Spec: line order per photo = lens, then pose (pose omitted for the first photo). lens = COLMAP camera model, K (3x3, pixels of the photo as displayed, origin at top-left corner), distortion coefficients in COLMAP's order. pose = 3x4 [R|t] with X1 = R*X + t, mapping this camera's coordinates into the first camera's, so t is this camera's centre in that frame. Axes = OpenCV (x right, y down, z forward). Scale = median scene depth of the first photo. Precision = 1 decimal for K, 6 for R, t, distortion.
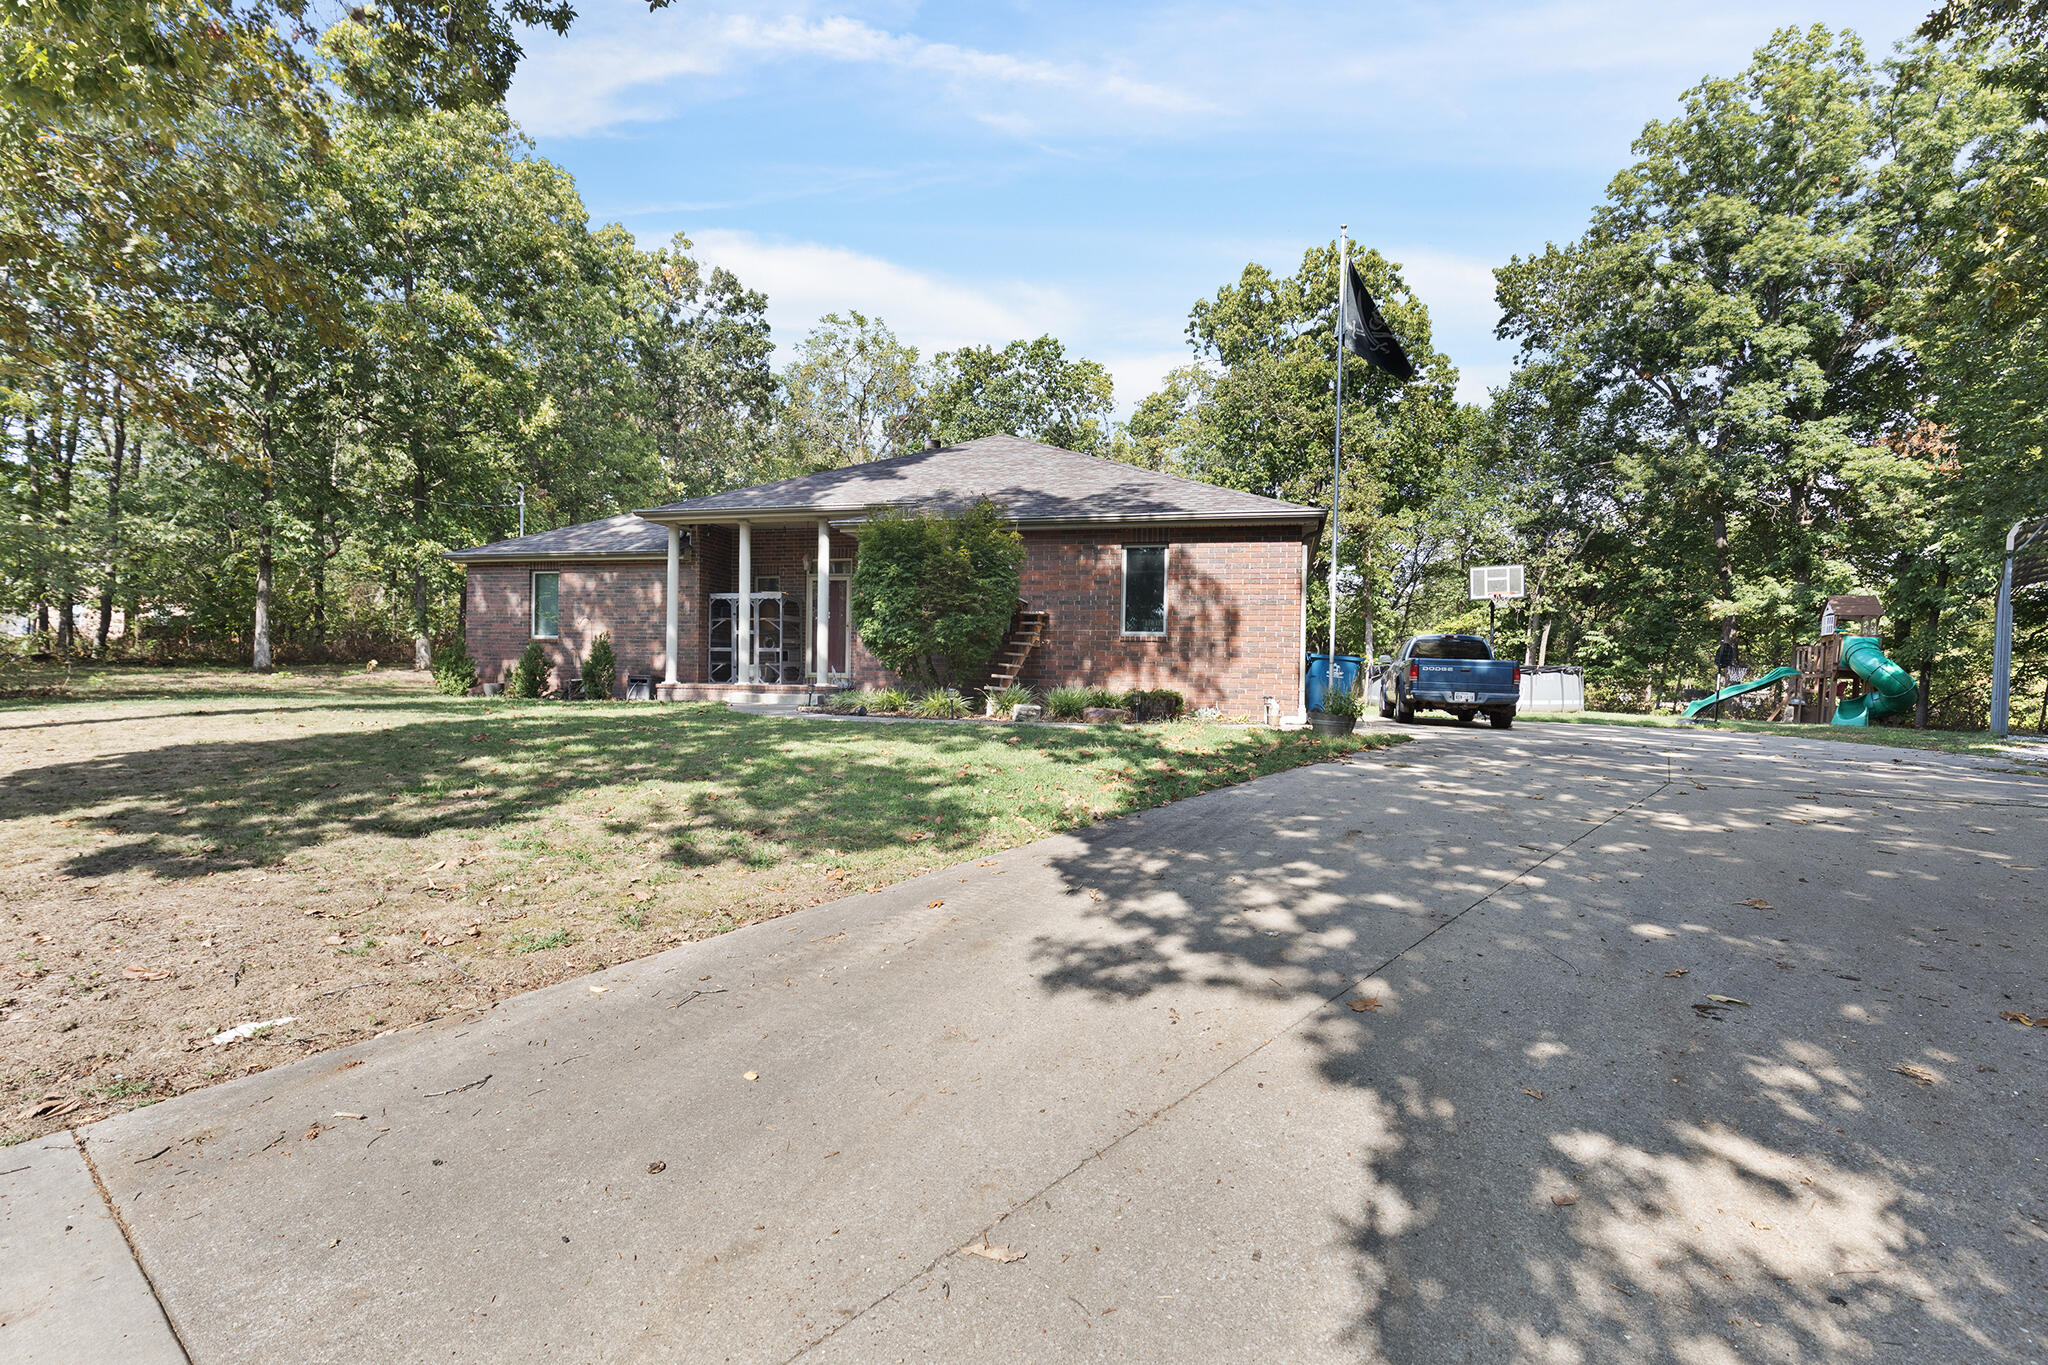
lens RADIAL K [[919.0, 0, 1029.8], [0, 919.0, 665.5], [0, 0, 1]] dist [0.008693, -0.004210]
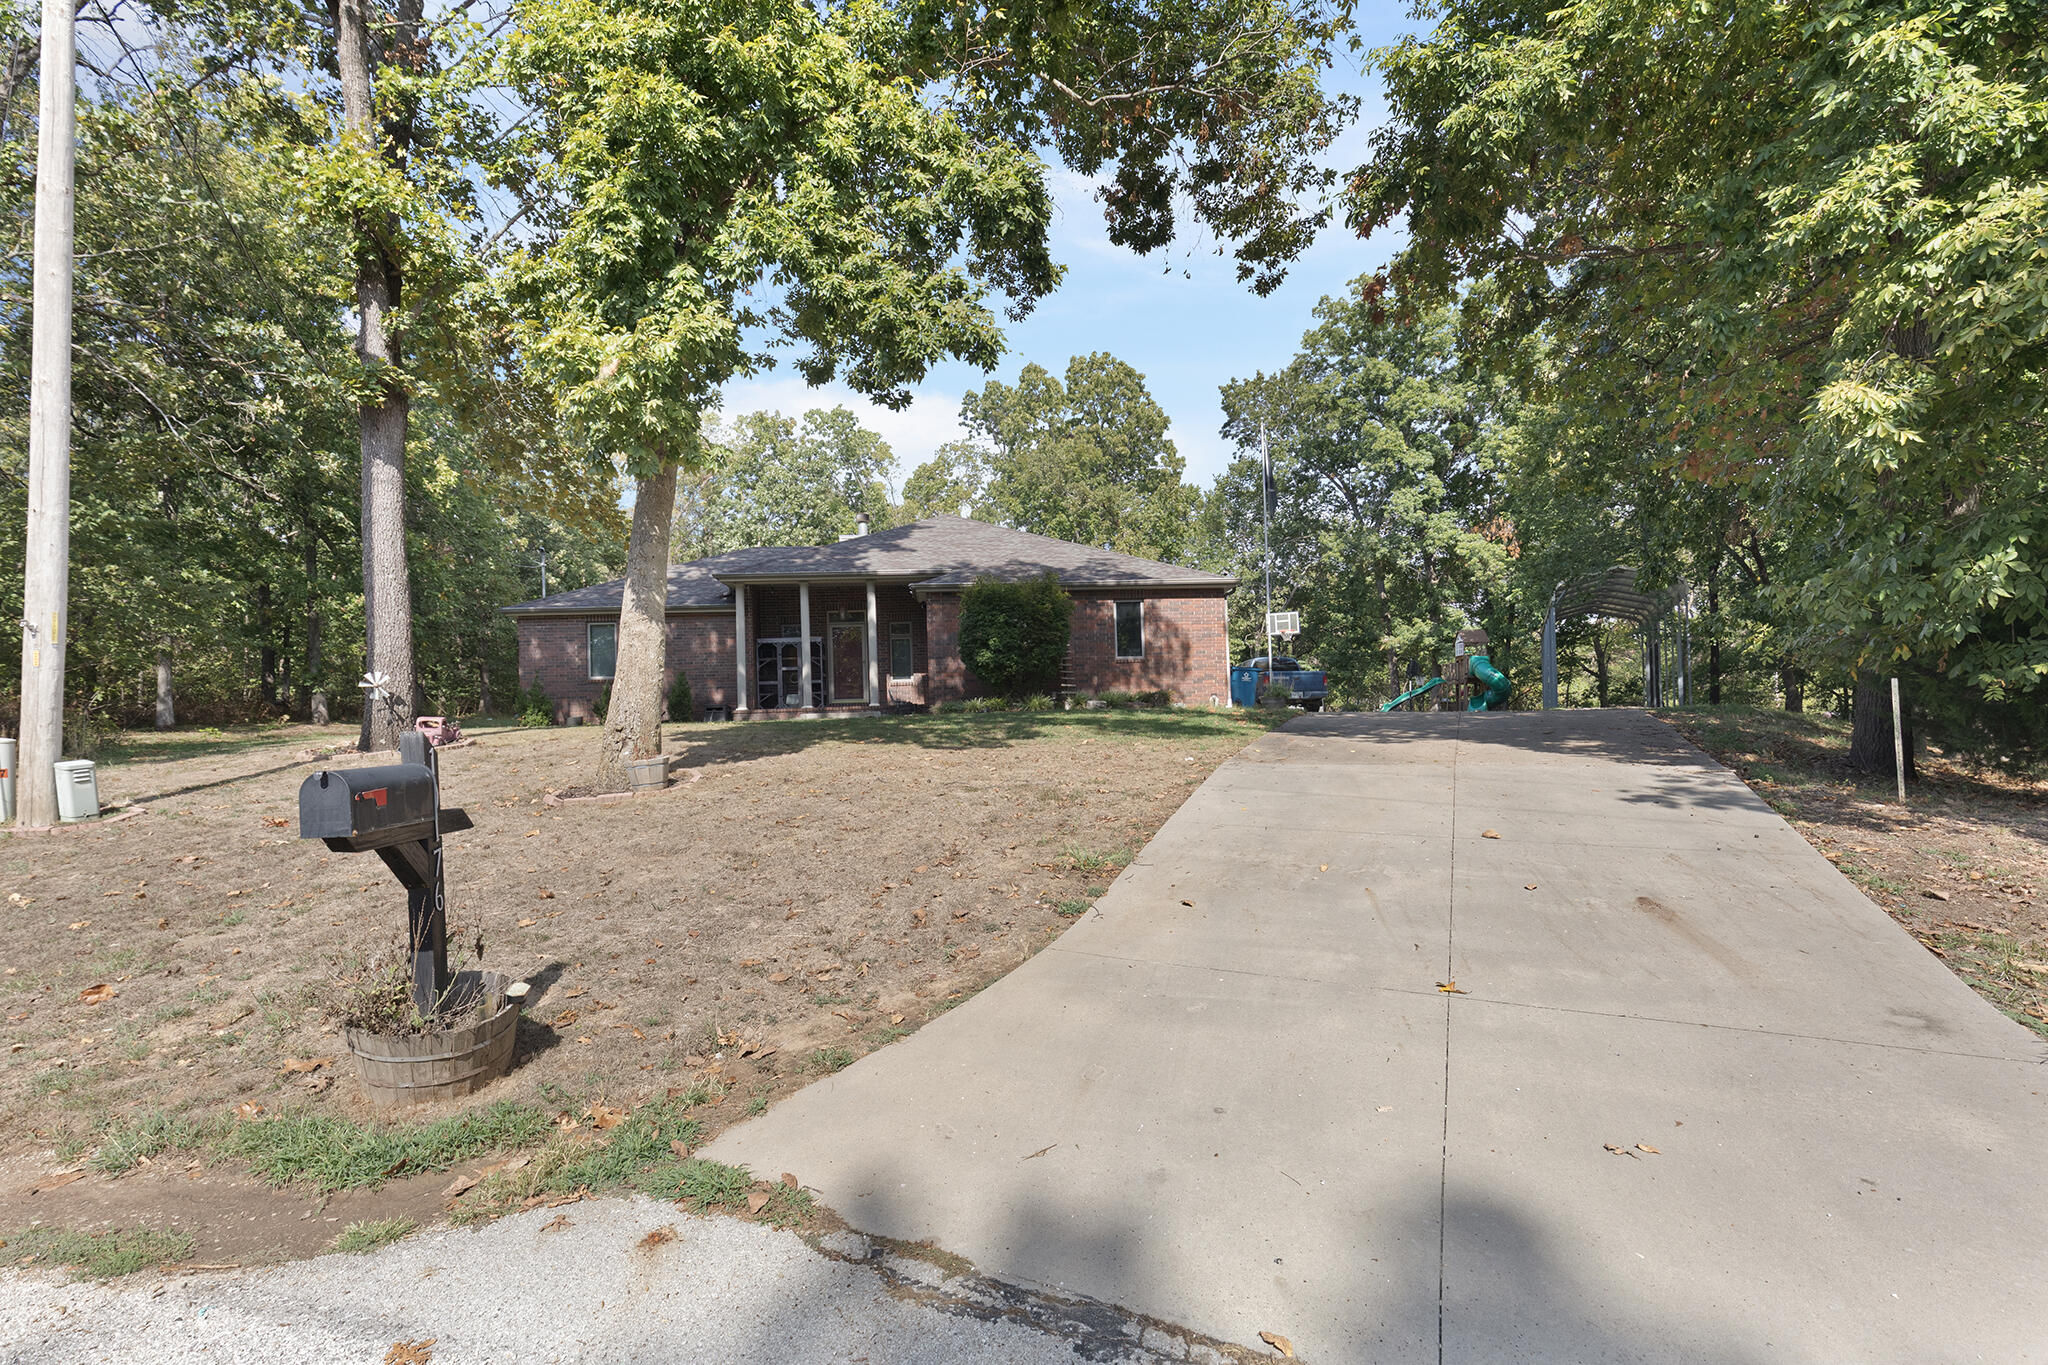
lens RADIAL K [[919.0, 0, 1018.4], [0, 919.0, 692.4], [0, 0, 1]] dist [0.008693, -0.004210]
pose [[0.950327, -0.034600, 0.309324, -0.278436], [0.042205, 0.998948, -0.017926, 0.021740], [-0.308378, 0.030090, 0.950788, -0.208314]]
